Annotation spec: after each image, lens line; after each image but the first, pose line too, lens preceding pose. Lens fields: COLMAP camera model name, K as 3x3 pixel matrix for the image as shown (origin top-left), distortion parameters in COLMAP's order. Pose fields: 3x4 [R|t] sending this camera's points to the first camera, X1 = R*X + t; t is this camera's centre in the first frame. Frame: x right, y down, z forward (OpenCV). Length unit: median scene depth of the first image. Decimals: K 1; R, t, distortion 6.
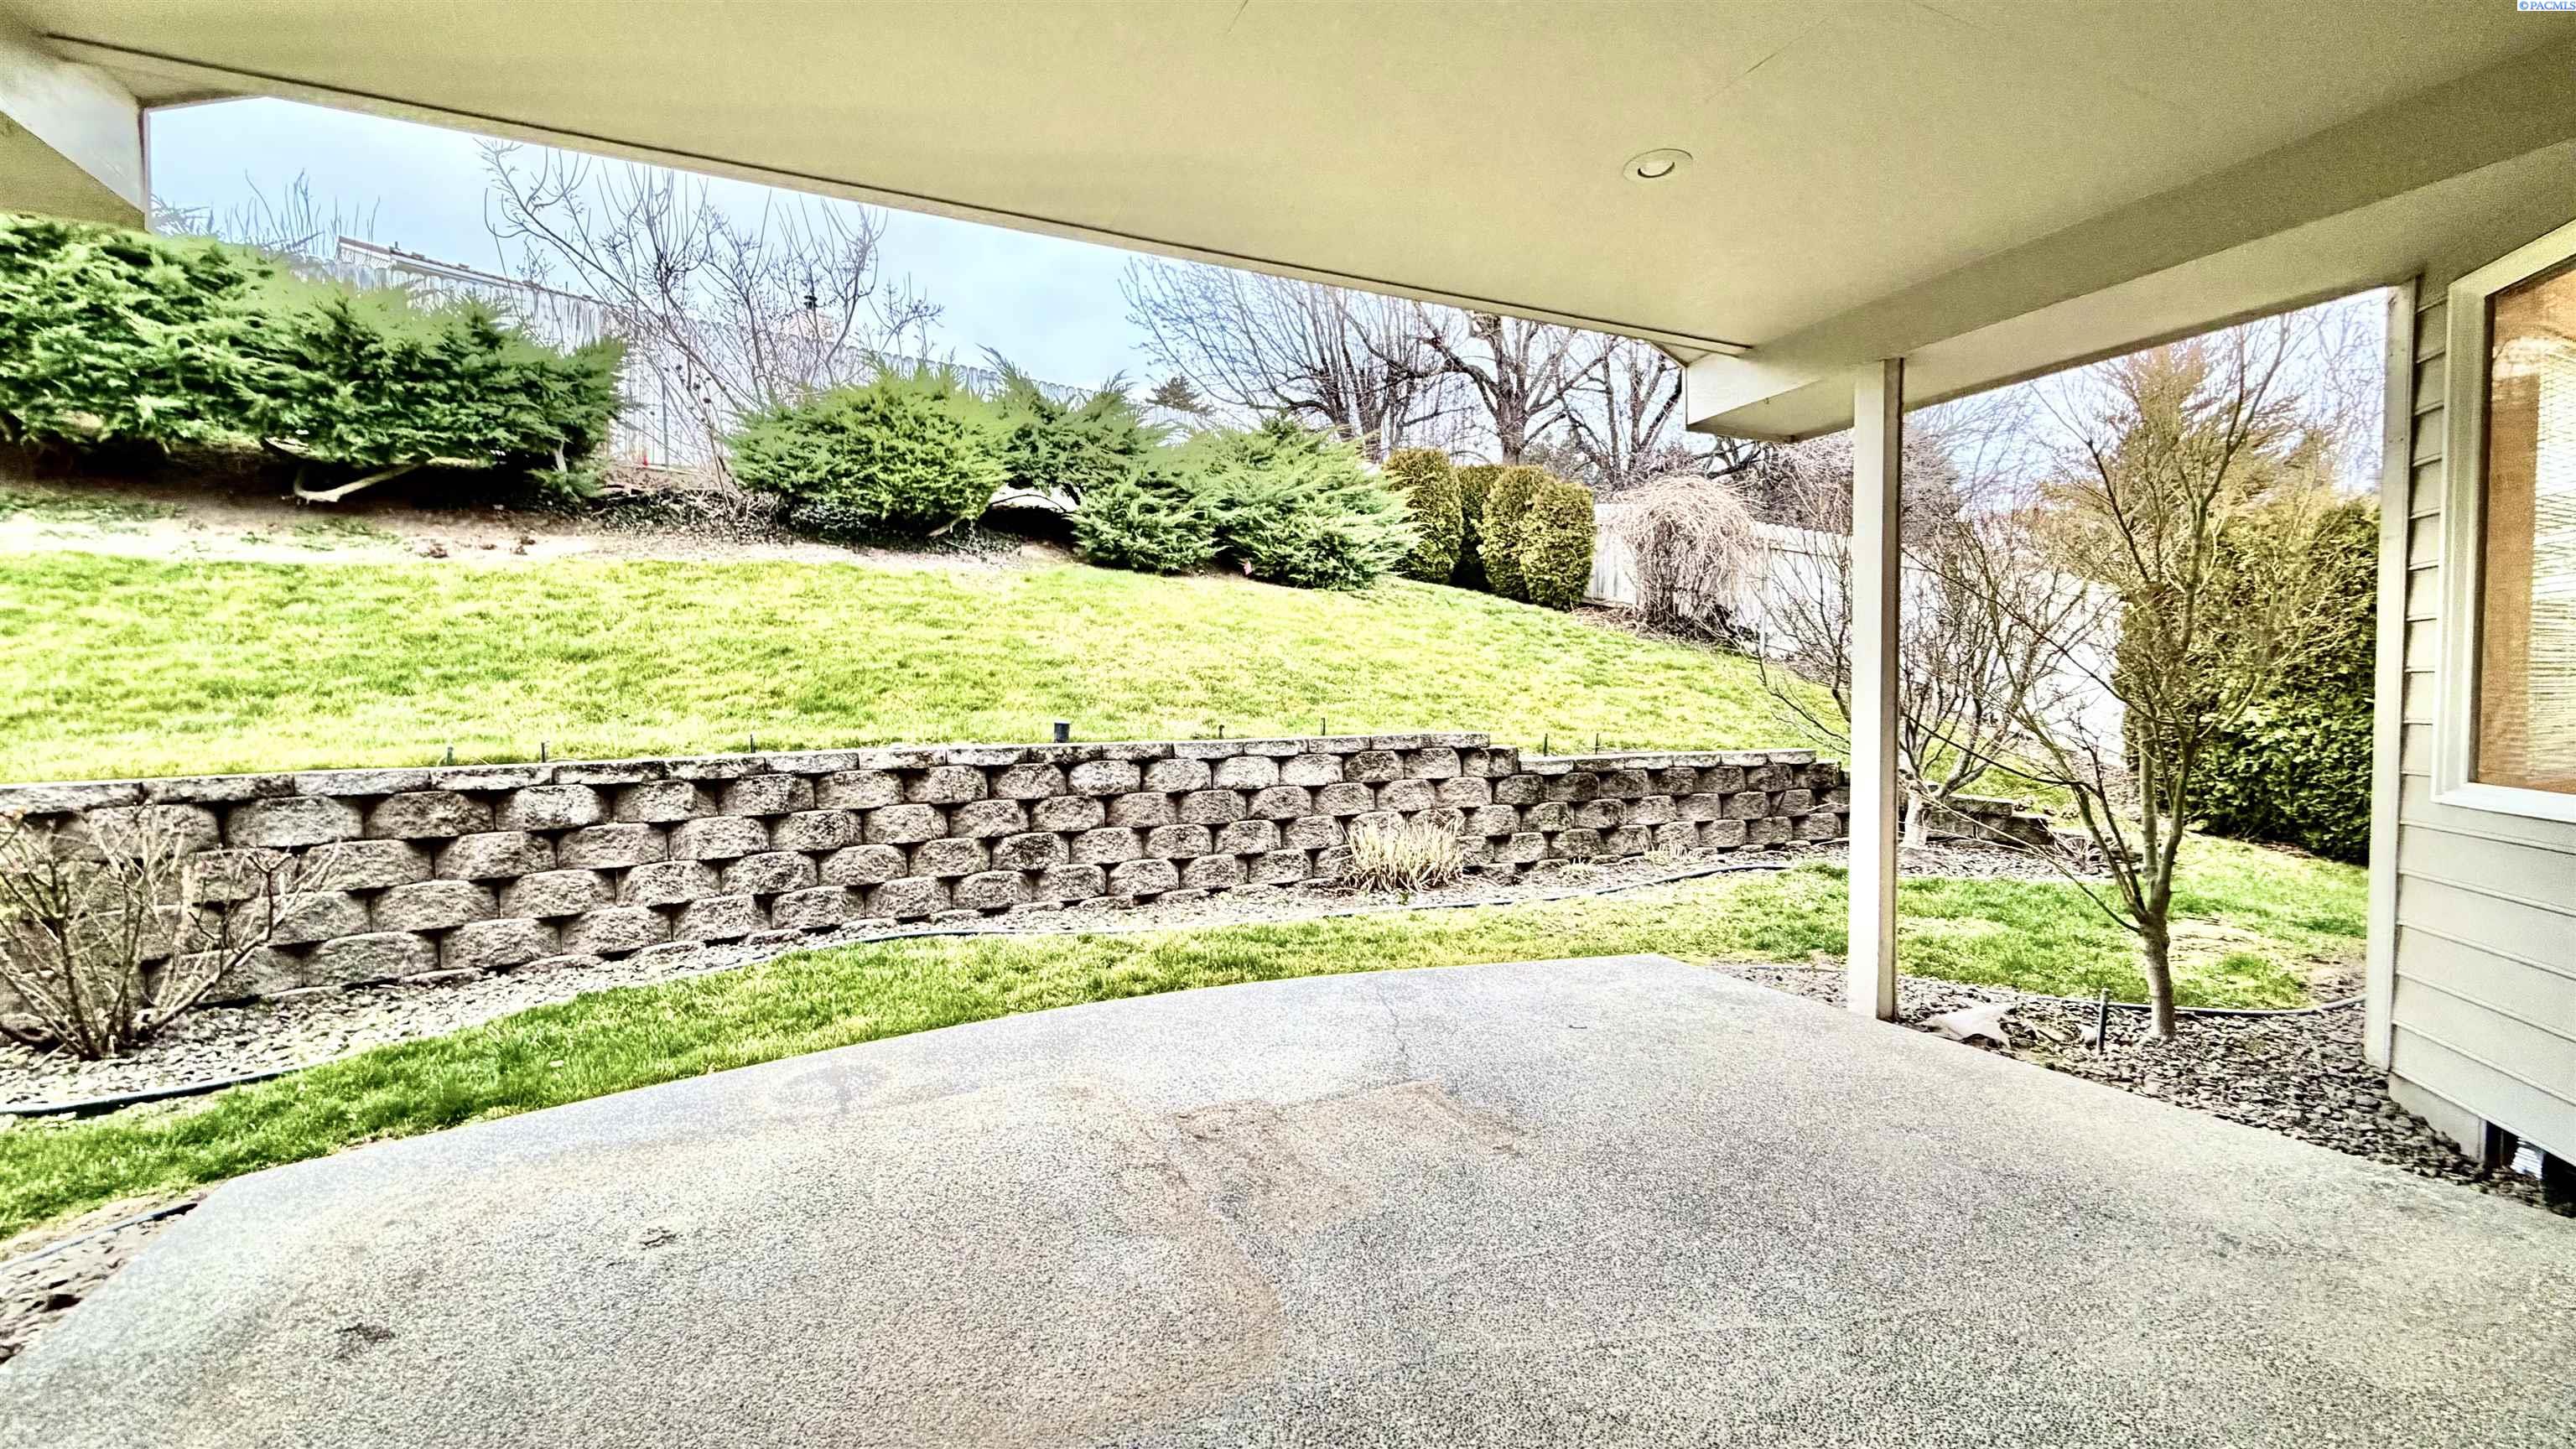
lens RADIAL K [[1002.5, 0, 1287.1], [0, 1002.5, 728.3], [0, 0, 1]] dist [-0.000705, -0.000051]
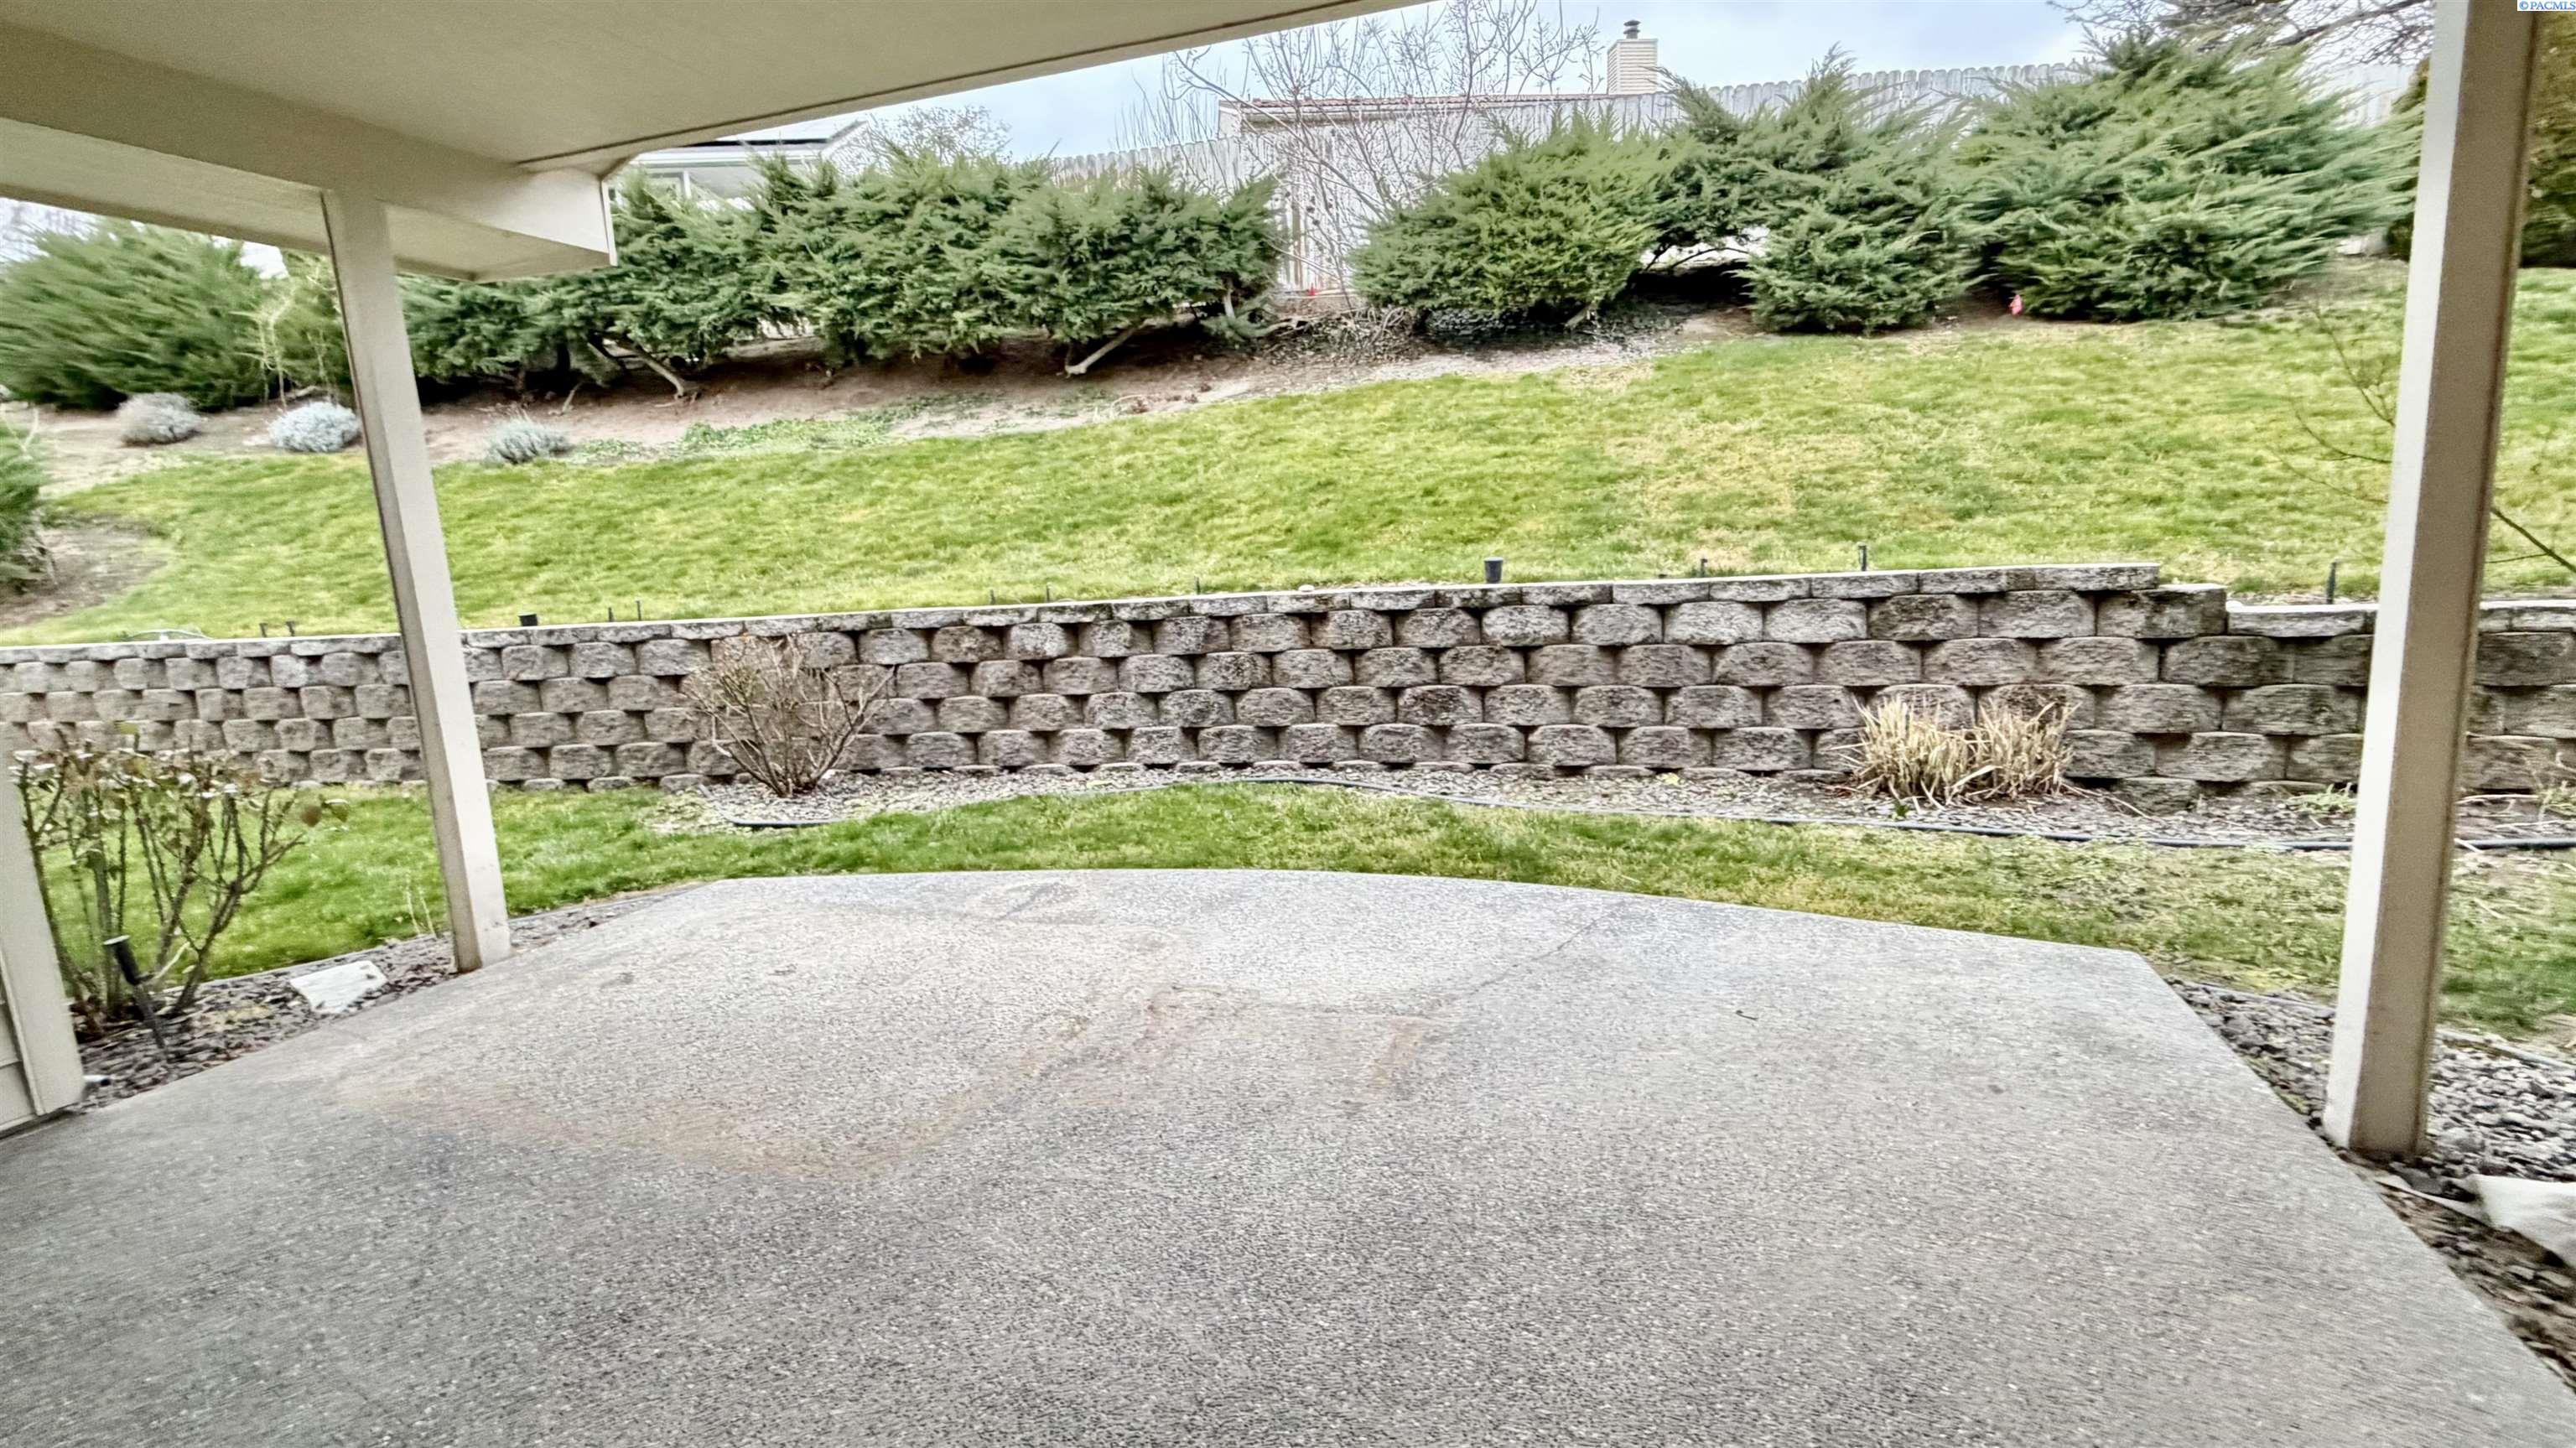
lens RADIAL K [[1192.9, 0, 1288.1], [0, 1192.9, 724.2], [0, 0, 1]] dist [0.000645, -0.000011]
pose [[0.734086, 0.083834, -0.673861, 0.305907], [0.021392, 0.989002, 0.146345, -0.017131], [0.678719, -0.121845, 0.724220, 0.101316]]
